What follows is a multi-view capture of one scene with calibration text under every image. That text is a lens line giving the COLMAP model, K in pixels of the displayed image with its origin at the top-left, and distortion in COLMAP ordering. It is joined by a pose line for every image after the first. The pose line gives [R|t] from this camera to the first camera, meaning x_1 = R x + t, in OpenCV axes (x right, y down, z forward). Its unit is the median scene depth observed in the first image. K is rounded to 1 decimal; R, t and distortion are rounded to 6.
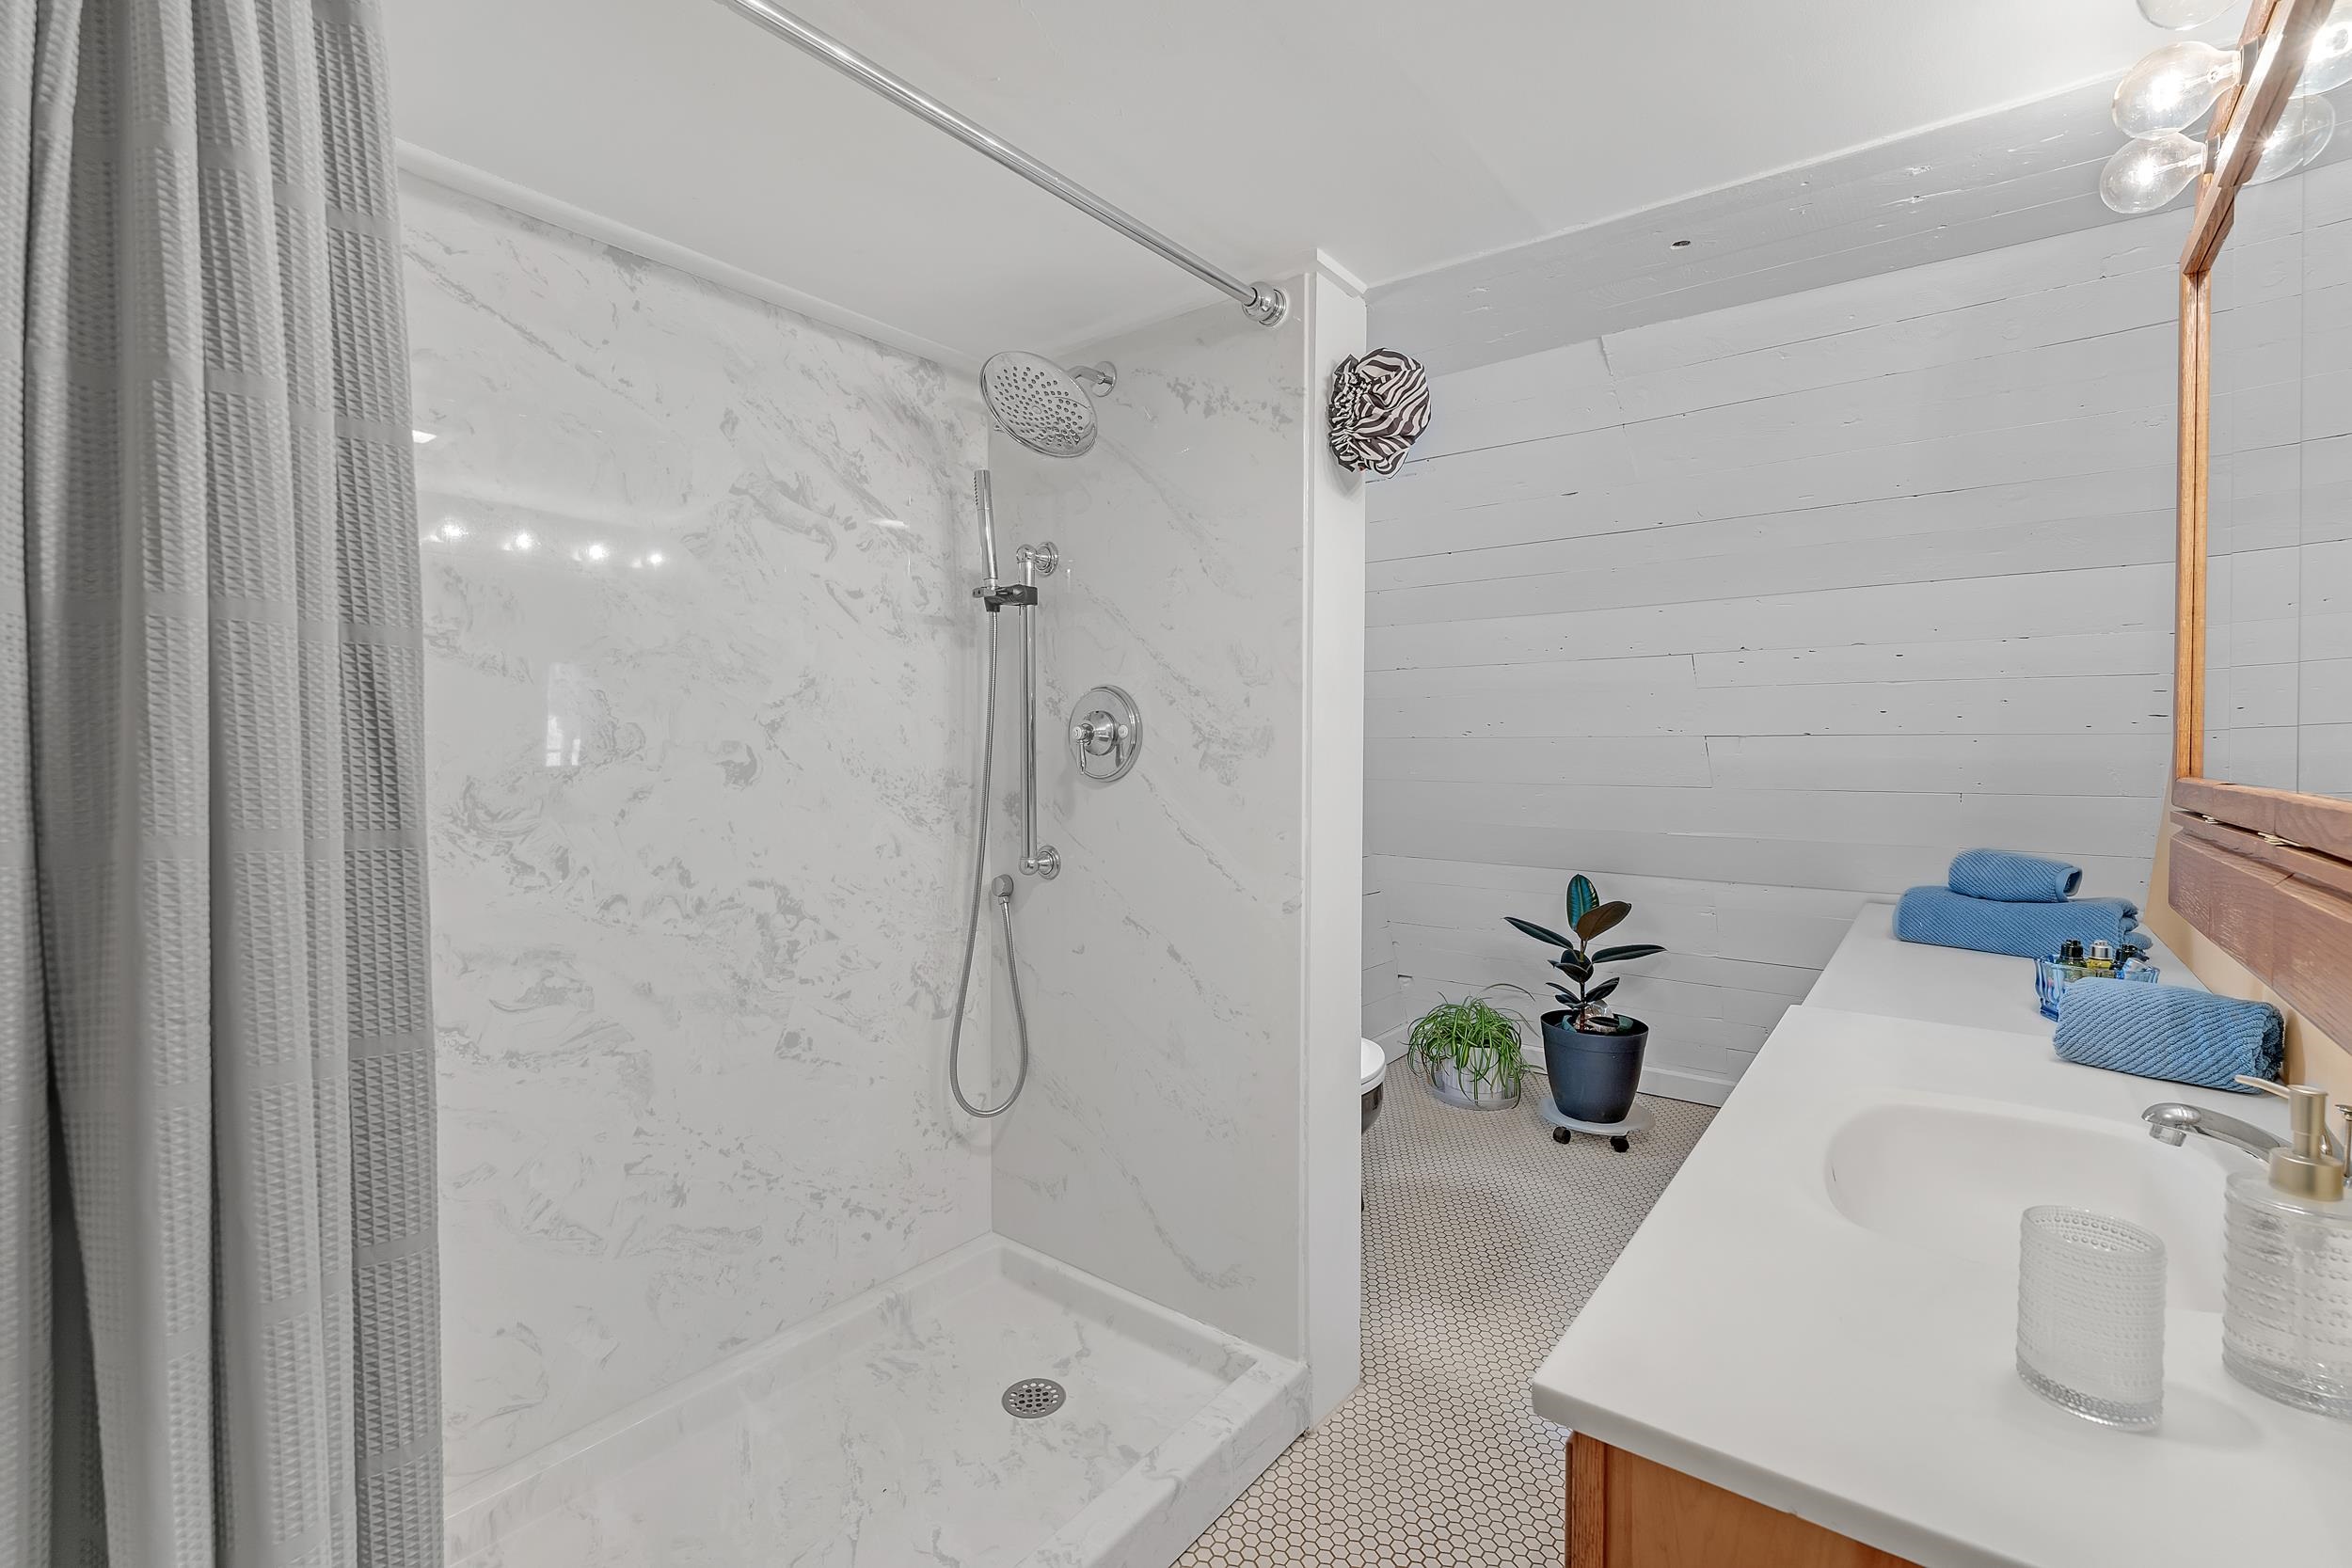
lens RADIAL K [[1034.1, 0, 1176.9], [0, 1034.1, 783.2], [0, 0, 1]] dist [-0.015910, 0.001783]
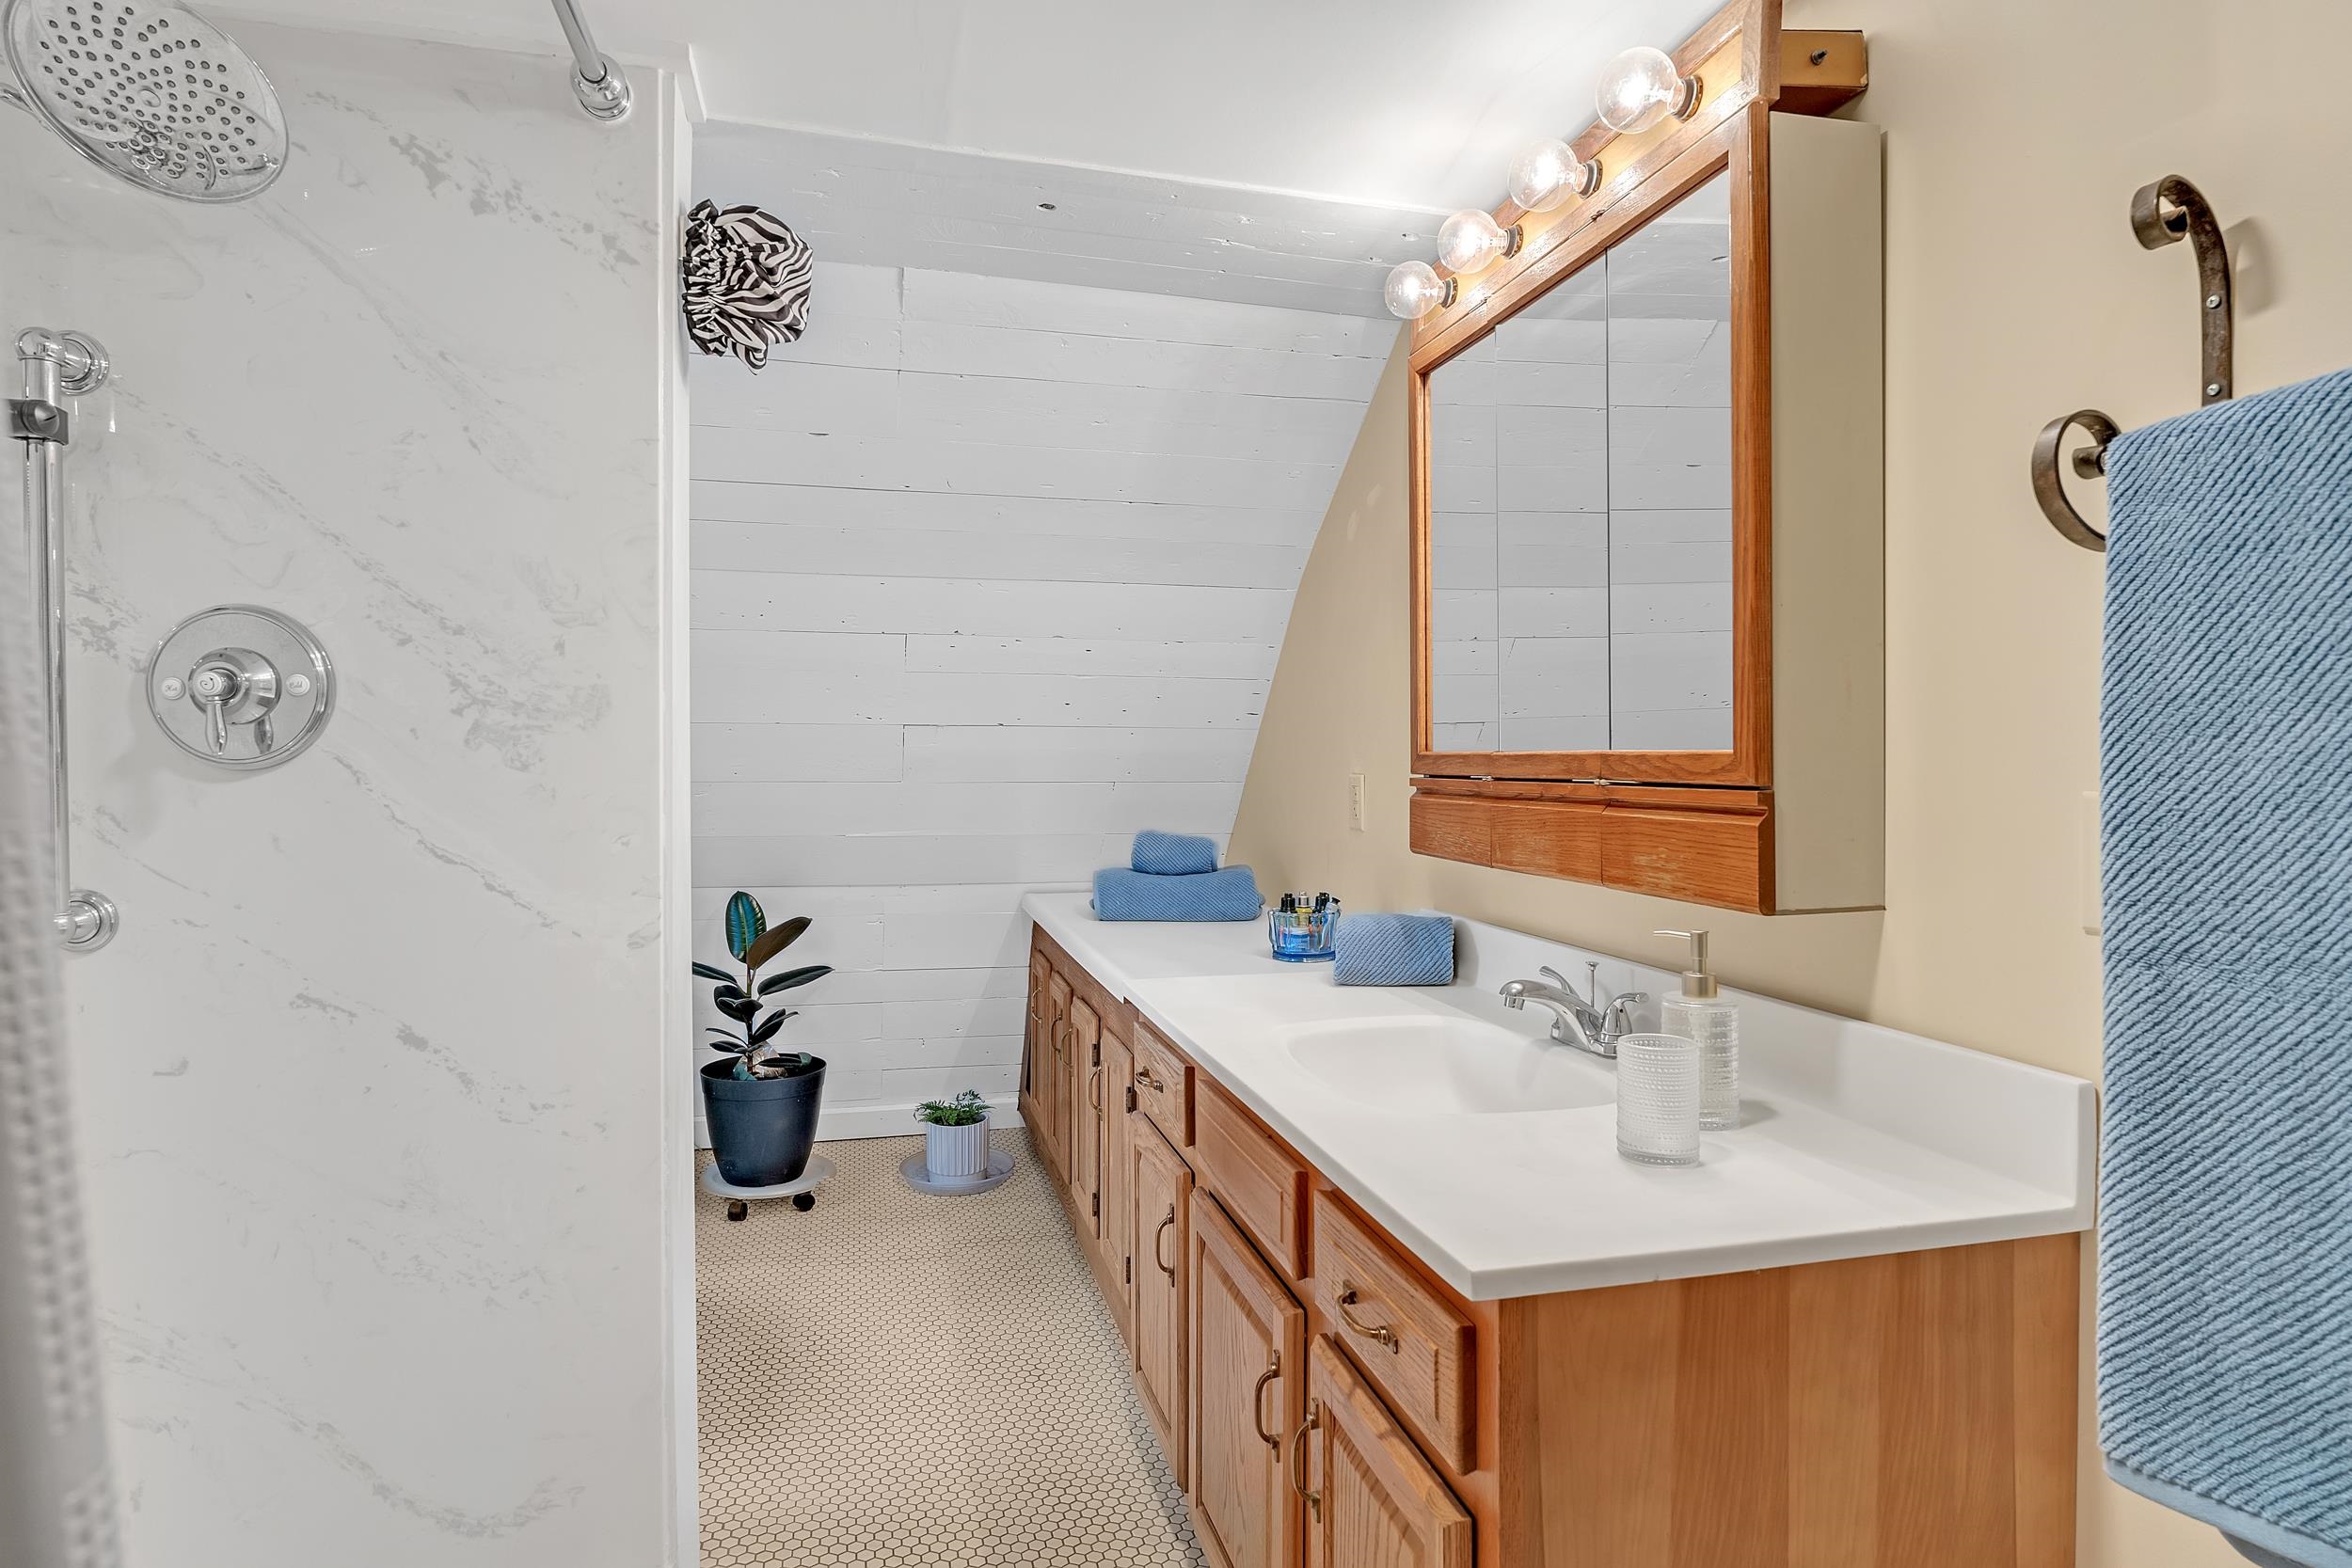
lens RADIAL K [[1290.3, 0, 1177.1], [0, 1290.3, 784.2], [0, 0, 1]] dist [-0.013567, 0.001016]
pose [[0.608089, -0.011405, 0.793787, -0.348004], [0.023053, 0.999729, -0.003296, 0.022697], [-0.793534, 0.020304, 0.608187, 0.150378]]
